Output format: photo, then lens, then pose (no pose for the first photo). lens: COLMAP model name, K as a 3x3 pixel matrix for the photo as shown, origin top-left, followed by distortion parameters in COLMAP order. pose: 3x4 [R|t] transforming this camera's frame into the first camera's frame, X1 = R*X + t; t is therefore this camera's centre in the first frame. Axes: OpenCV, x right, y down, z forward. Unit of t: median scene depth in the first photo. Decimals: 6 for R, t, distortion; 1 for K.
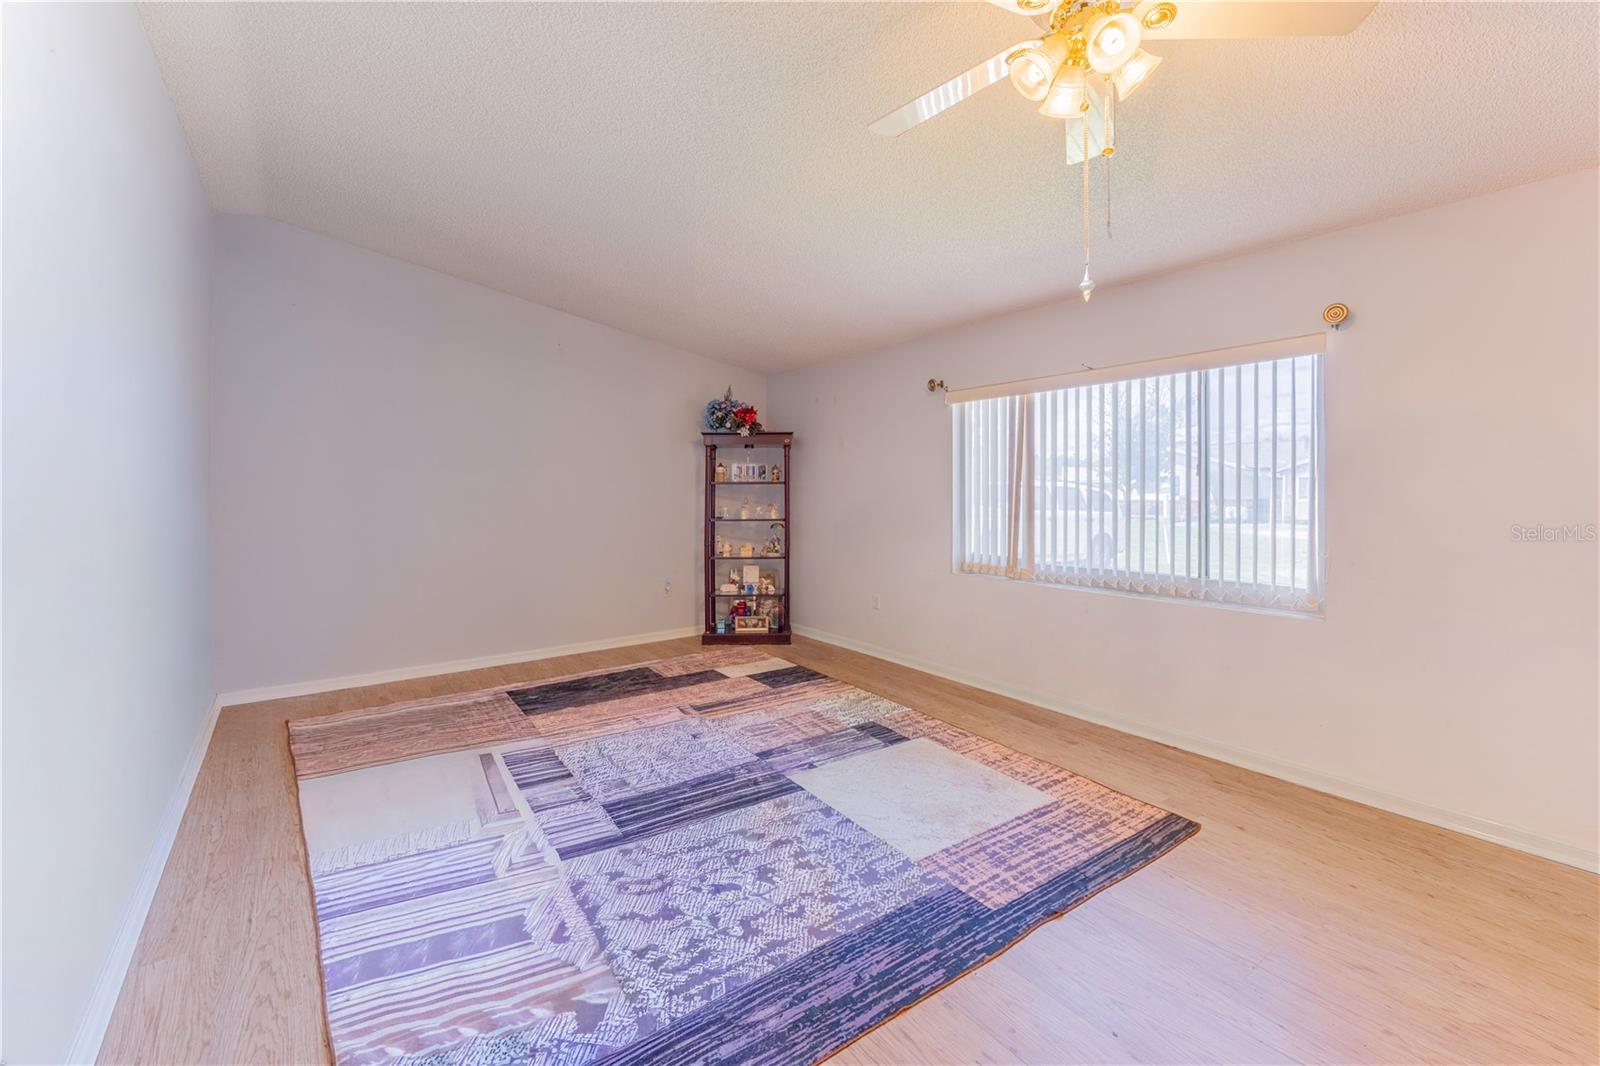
lens RADIAL K [[665.5, 0, 803.5], [0, 665.5, 477.0], [0, 0, 1]] dist [0.003365, 0.000171]
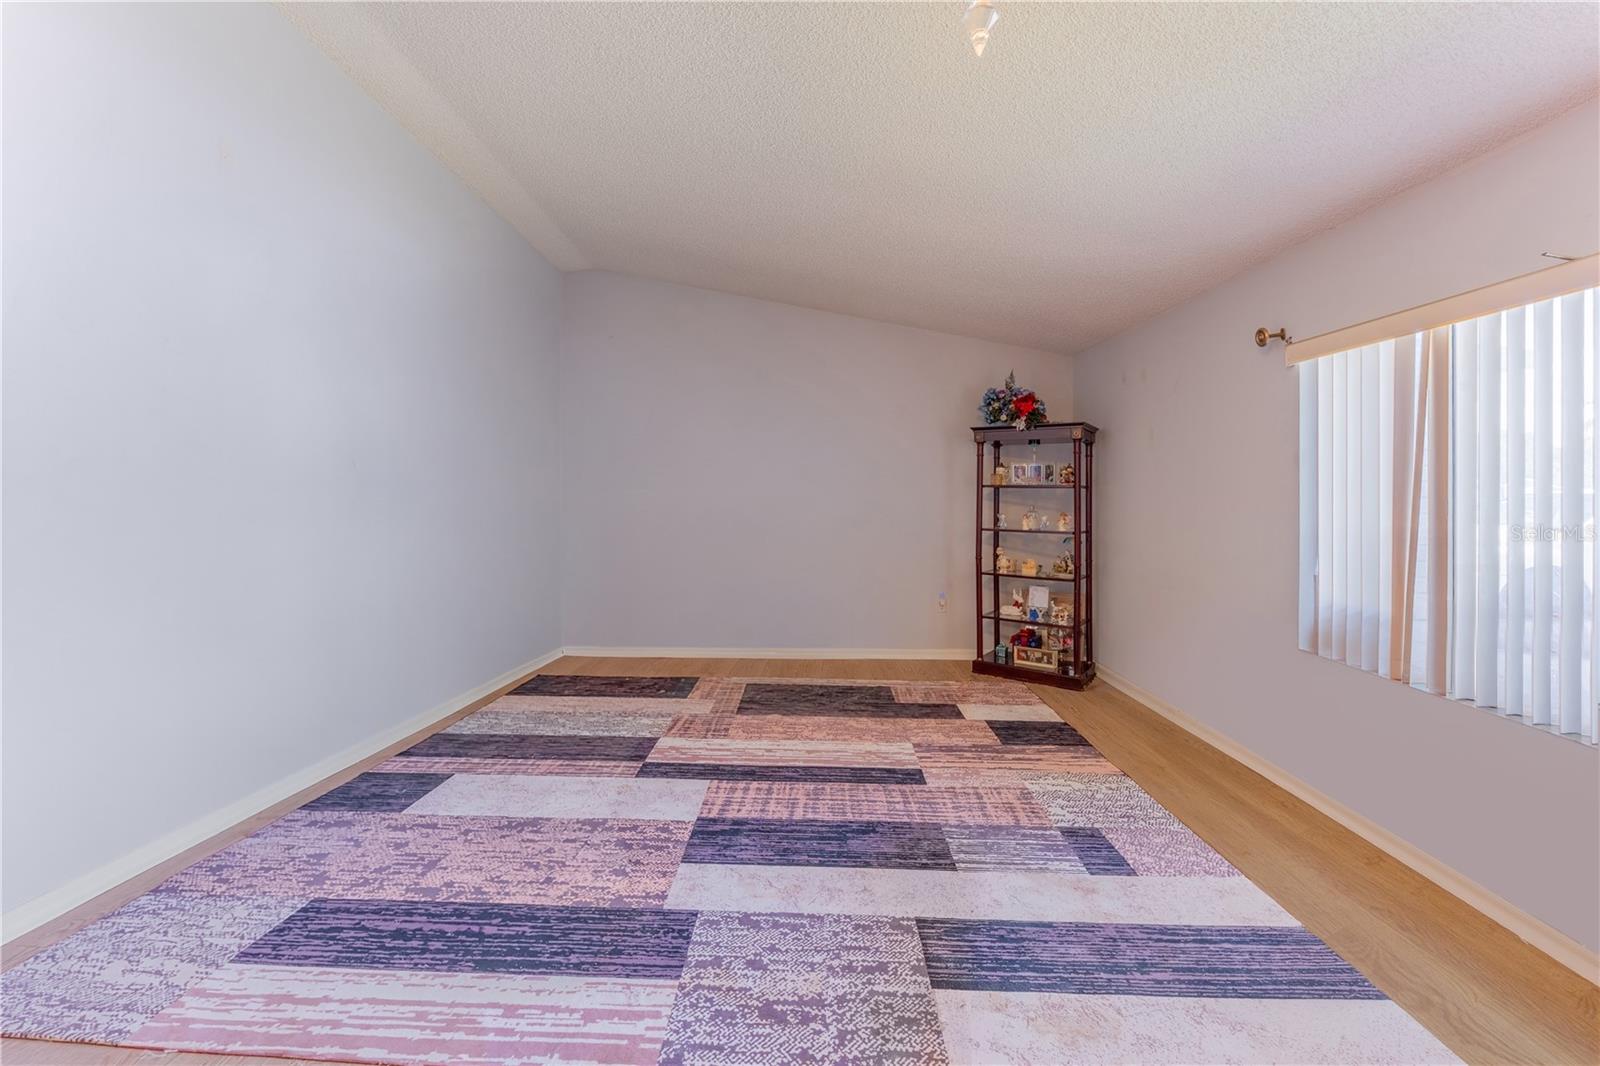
lens RADIAL K [[657.0, 0, 806.9], [0, 657.0, 486.6], [0, 0, 1]] dist [0.003179, 0.000089]
pose [[0.806628, 0.009549, -0.590983, 0.174791], [-0.005382, 0.999947, 0.008811, 0.003450], [0.591036, -0.003927, 0.806636, 0.177806]]
